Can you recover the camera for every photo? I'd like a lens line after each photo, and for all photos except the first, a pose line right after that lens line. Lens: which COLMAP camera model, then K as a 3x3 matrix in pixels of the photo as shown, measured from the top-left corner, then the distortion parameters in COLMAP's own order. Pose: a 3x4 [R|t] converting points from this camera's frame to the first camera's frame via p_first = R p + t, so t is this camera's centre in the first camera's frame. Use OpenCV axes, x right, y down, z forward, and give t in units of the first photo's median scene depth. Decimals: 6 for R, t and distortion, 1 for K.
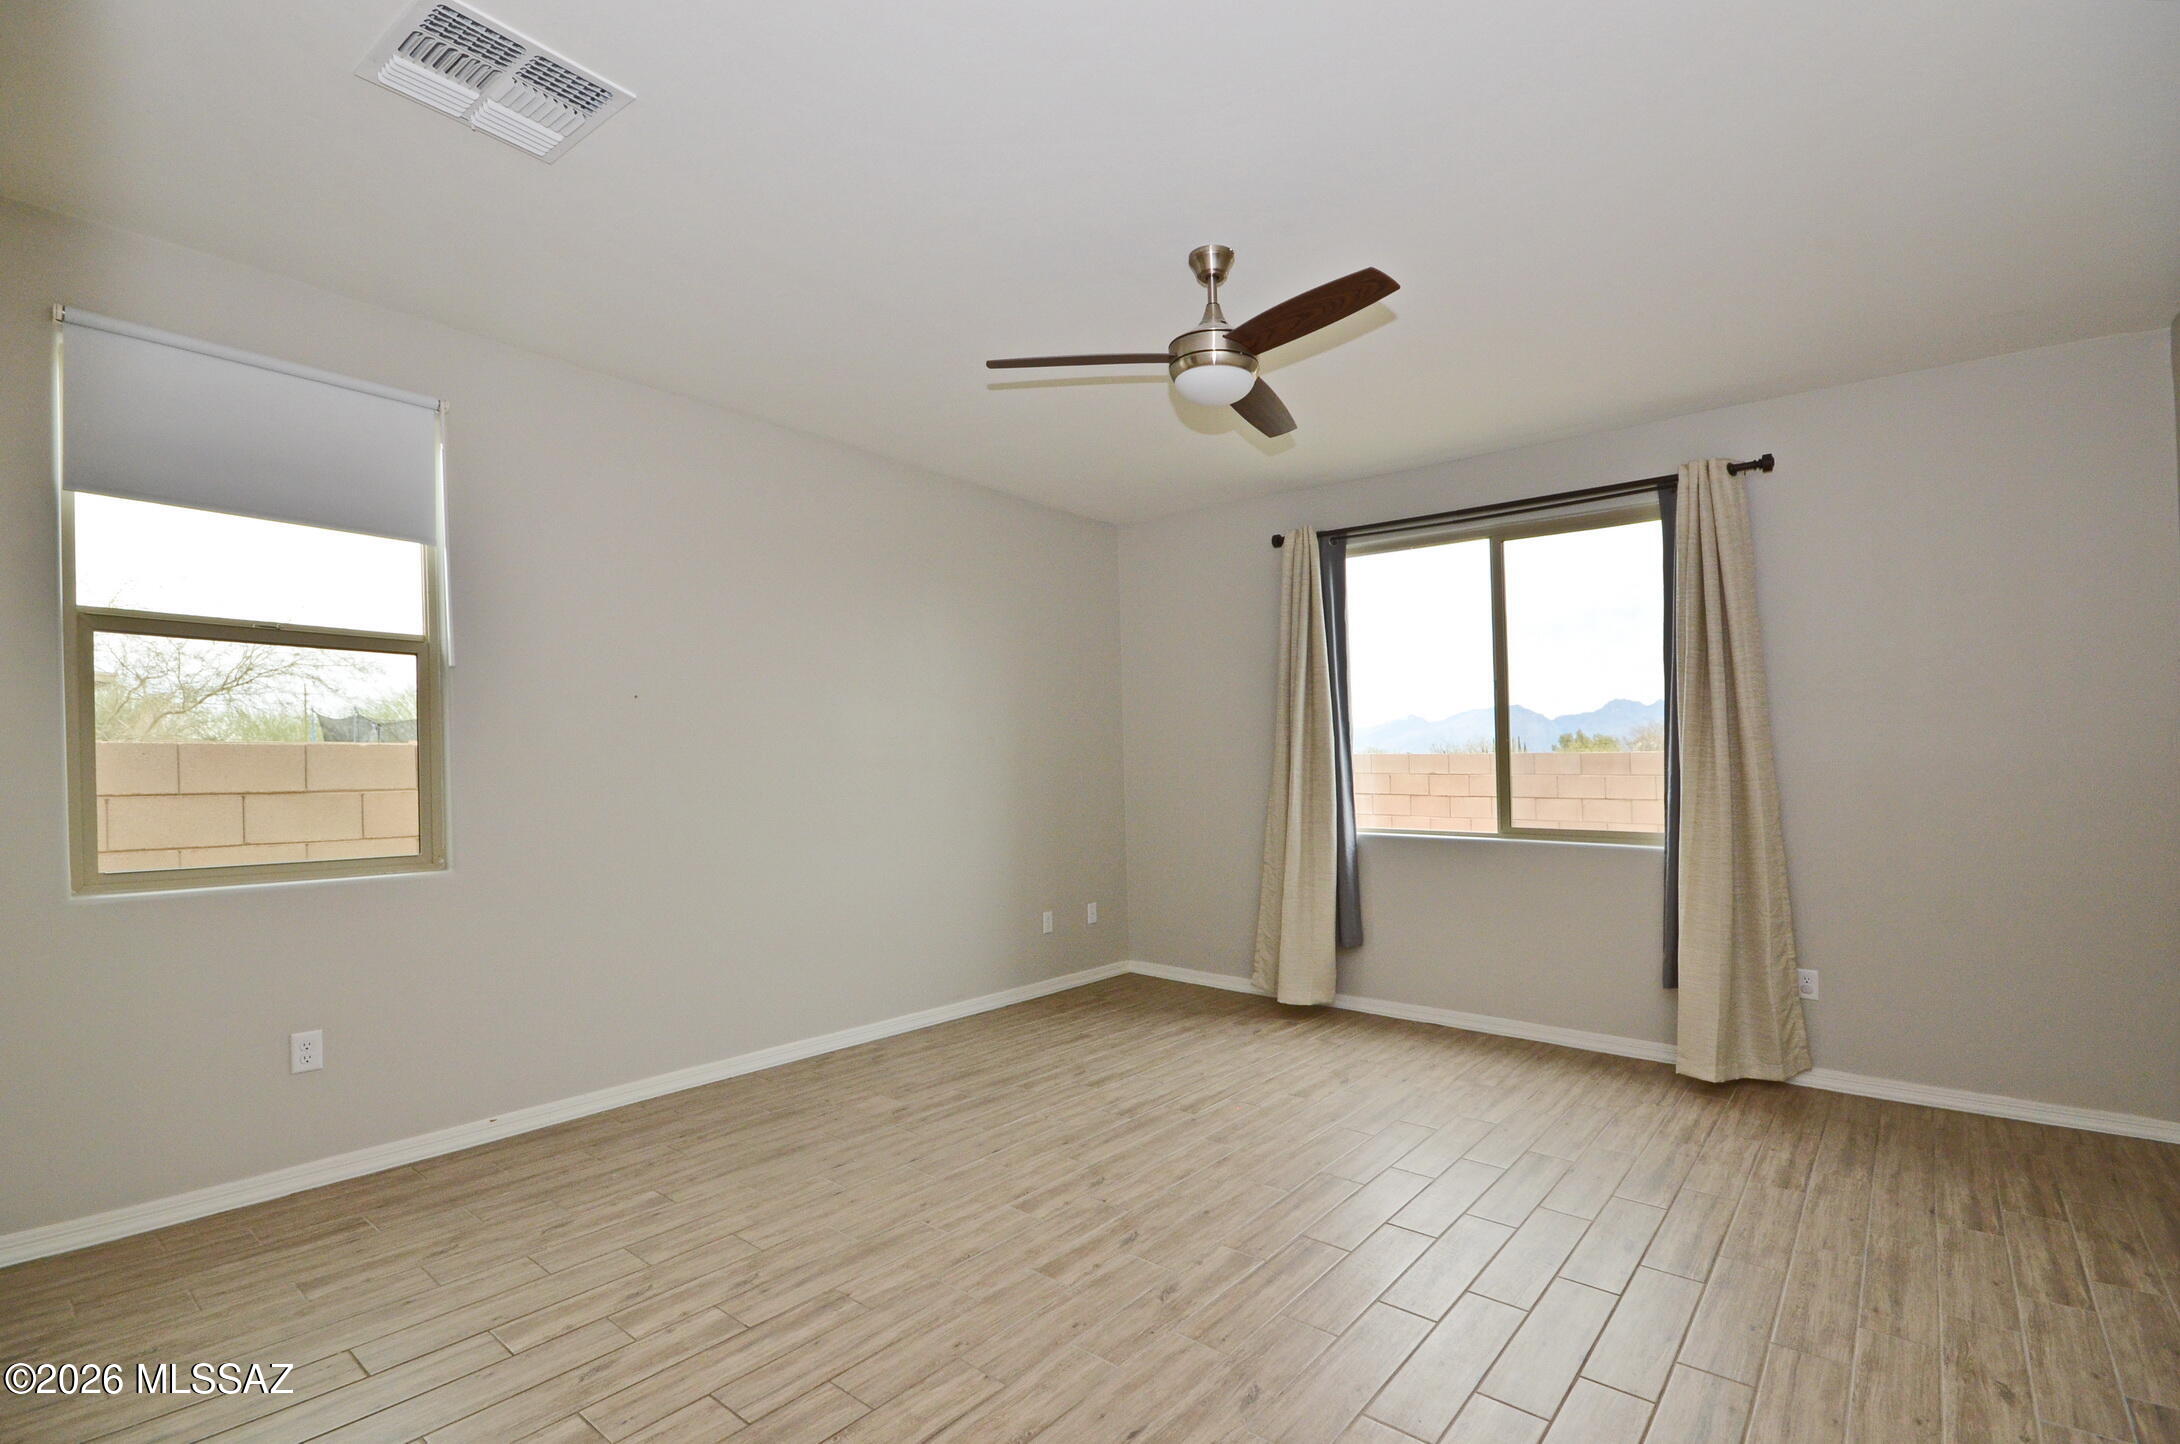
lens RADIAL K [[997.3, 0, 1095.2], [0, 997.3, 731.1], [0, 0, 1]] dist [0.001289, -0.002595]
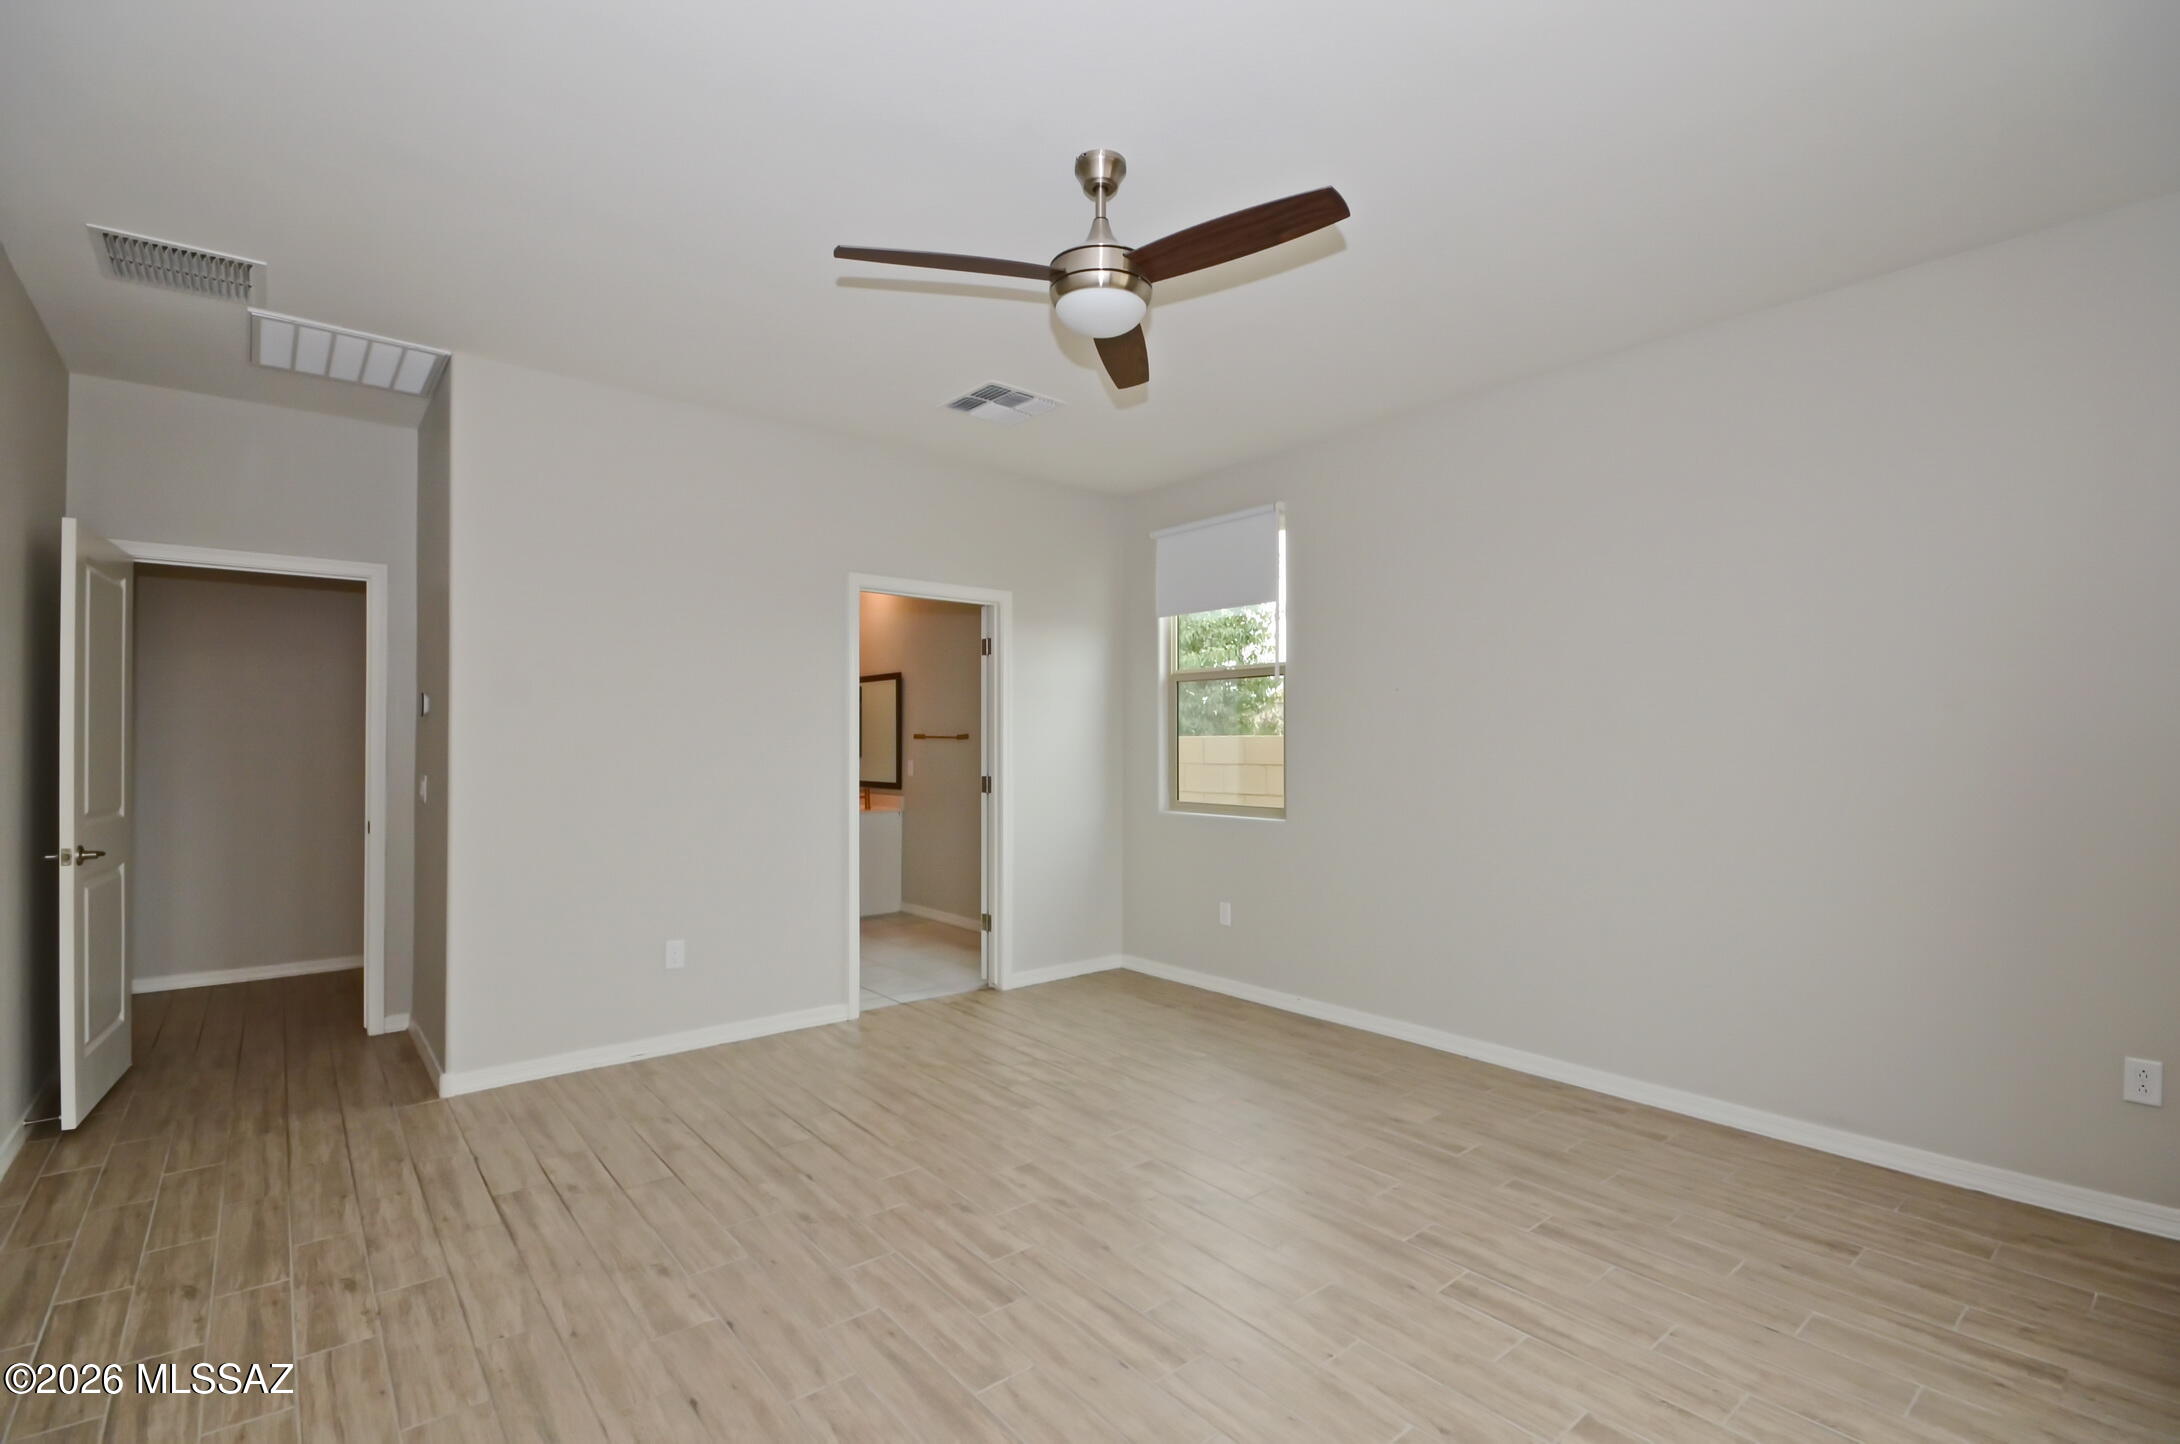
lens RADIAL K [[997.3, 0, 1095.5], [0, 997.3, 756.5], [0, 0, 1]] dist [0.001289, -0.002595]
pose [[-0.198581, 0.004975, -0.980072, 0.738696], [0.031909, 0.999490, -0.001392, 0.033821], [0.979565, -0.031549, -0.198639, 0.888479]]
